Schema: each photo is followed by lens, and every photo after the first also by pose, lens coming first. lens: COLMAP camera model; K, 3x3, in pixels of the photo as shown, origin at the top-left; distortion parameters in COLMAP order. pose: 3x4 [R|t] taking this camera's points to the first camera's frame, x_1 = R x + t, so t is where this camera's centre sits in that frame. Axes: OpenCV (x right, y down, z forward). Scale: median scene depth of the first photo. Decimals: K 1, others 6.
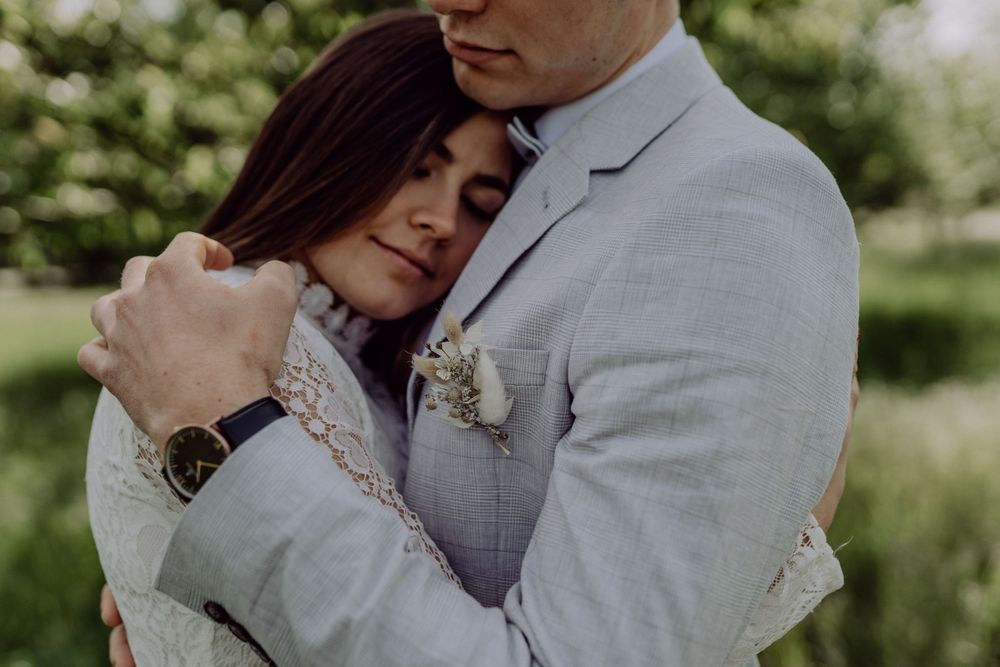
lens RADIAL K [[1015.7, 0, 524.2], [0, 1015.7, 336.2], [0, 0, 1]] dist [0.019870, 0.004569]
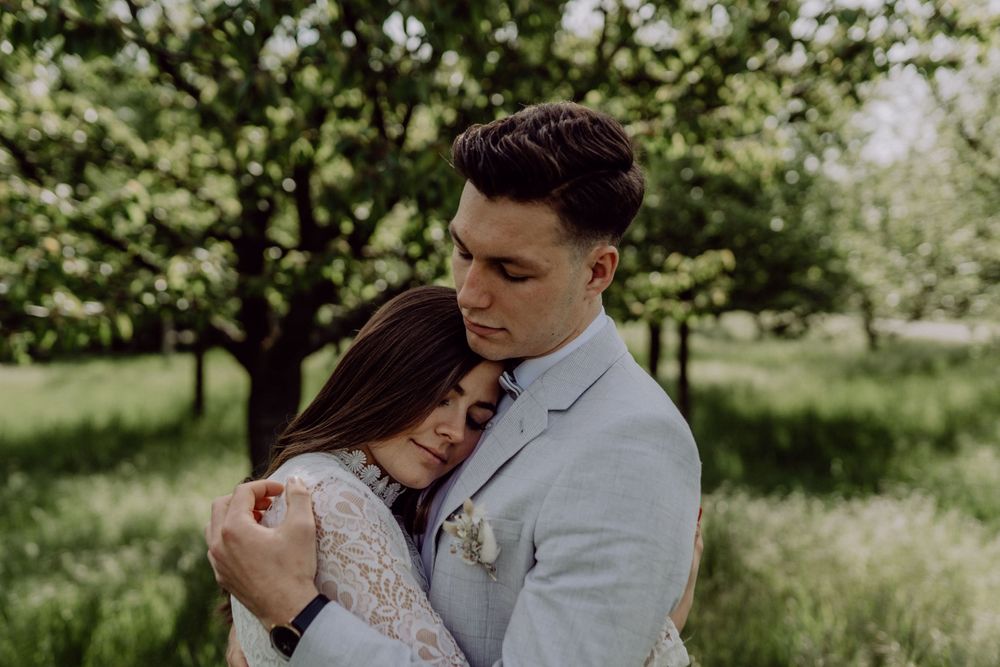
lens RADIAL K [[1032.1, 0, 500.0], [0, 1032.1, 333.5], [0, 0, 1]] dist [-0.000052, -0.012927]
pose [[0.998526, 0.035343, 0.041183, -0.097775], [-0.031371, 0.995136, -0.093381, -0.138028], [-0.044283, 0.091951, 0.994778, -0.779201]]
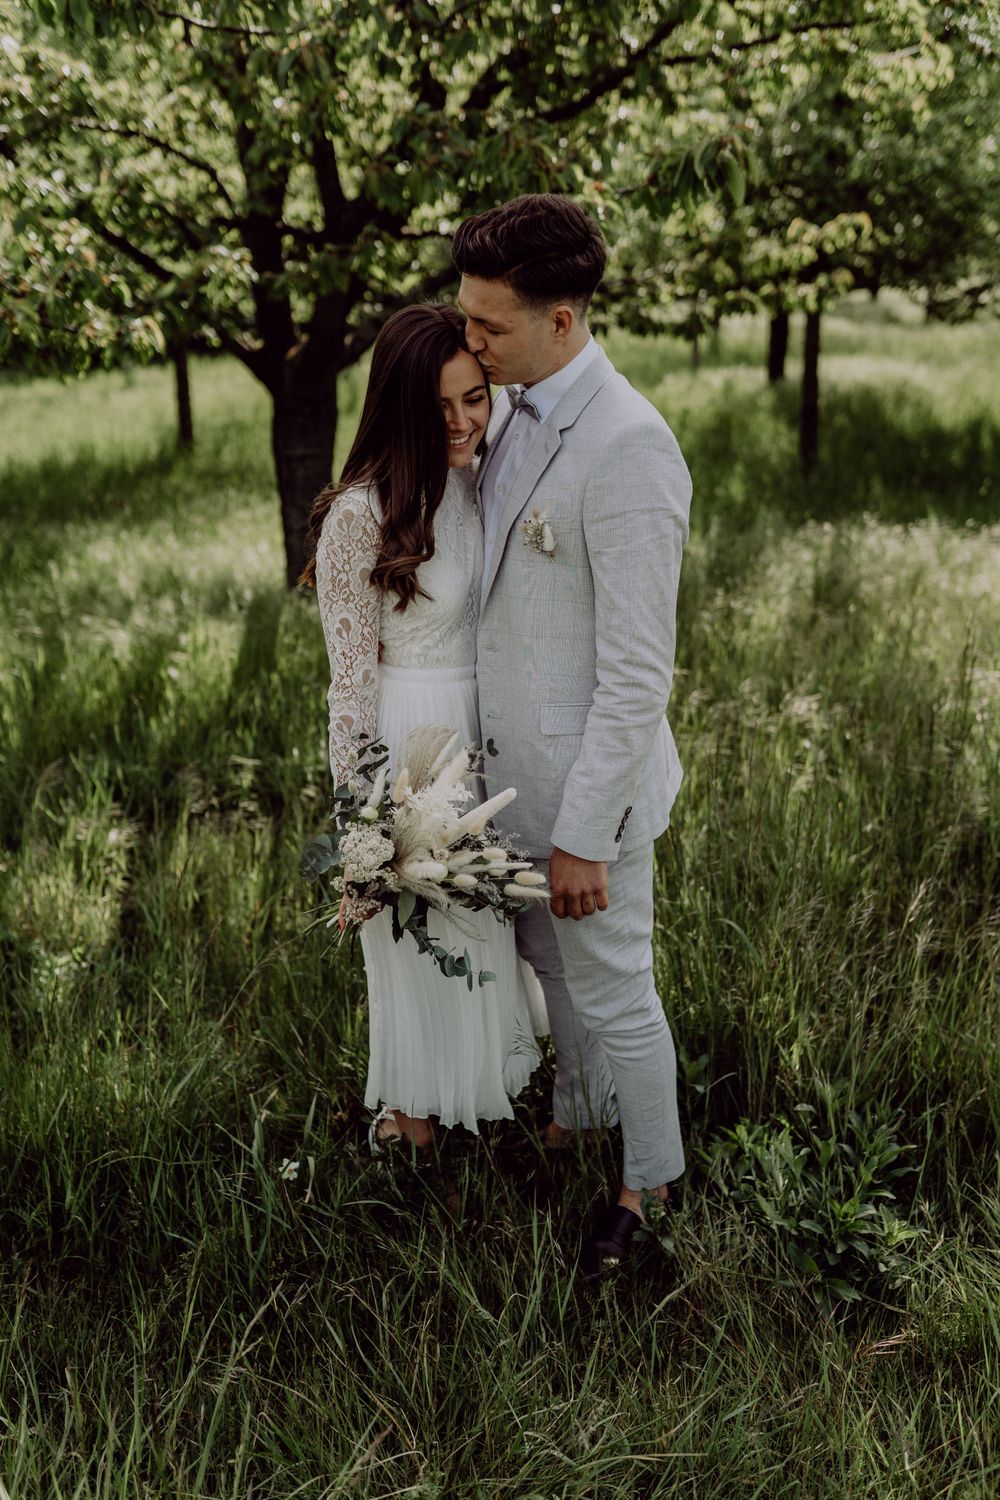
lens RADIAL K [[1464.5, 0, 501.0], [0, 1464.5, 754.6], [0, 0, 1]] dist [0.006383, 0.013360]
pose [[0.999933, 0.007845, -0.008537, -0.108718], [-0.005994, 0.980078, 0.198521, -0.120729], [0.009925, -0.198456, 0.980060, -2.281229]]
